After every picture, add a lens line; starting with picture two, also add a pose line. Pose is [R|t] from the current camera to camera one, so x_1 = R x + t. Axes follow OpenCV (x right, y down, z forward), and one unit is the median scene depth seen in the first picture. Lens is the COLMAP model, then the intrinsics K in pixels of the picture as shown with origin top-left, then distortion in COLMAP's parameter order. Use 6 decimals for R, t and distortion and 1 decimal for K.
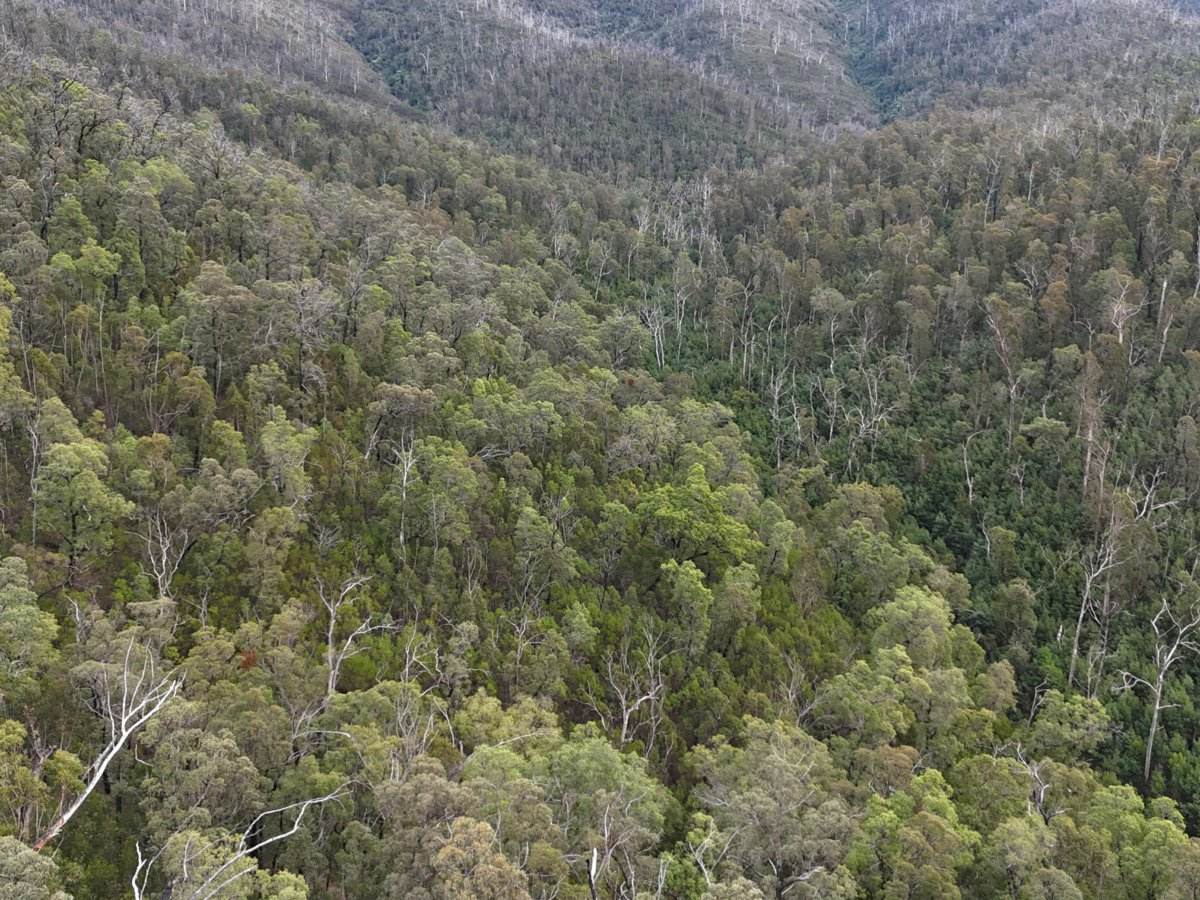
lens RADIAL K [[1245.8, 0, 600.0], [0, 1245.8, 450.0], [0, 0, 1]] dist [0.214291, -0.492500]
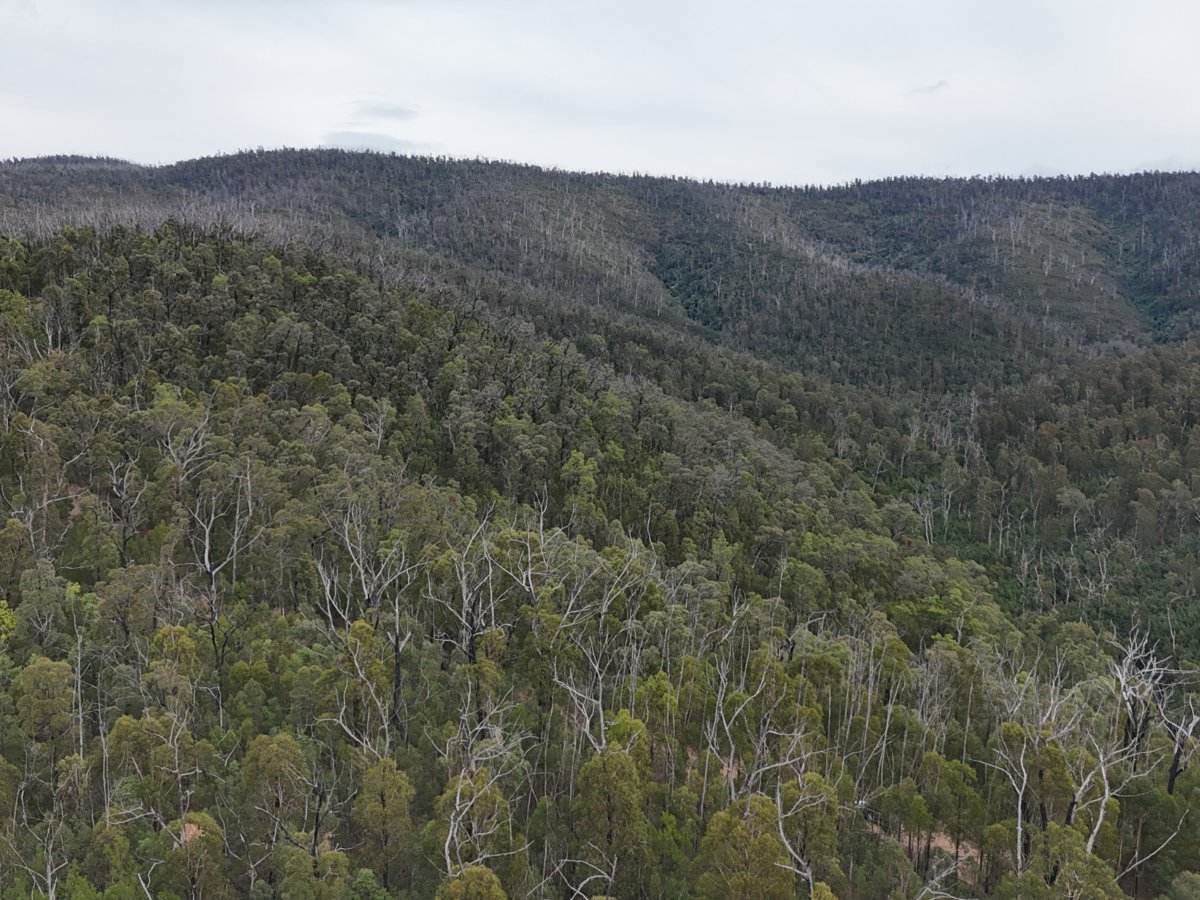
lens RADIAL K [[1245.8, 0, 600.0], [0, 1245.8, 450.0], [0, 0, 1]] dist [0.214291, -0.492500]
pose [[0.978340, 0.026553, -0.205294, -0.010513], [-0.058329, 0.986915, -0.150320, 0.029103], [0.198617, 0.159039, 0.967087, -0.182897]]
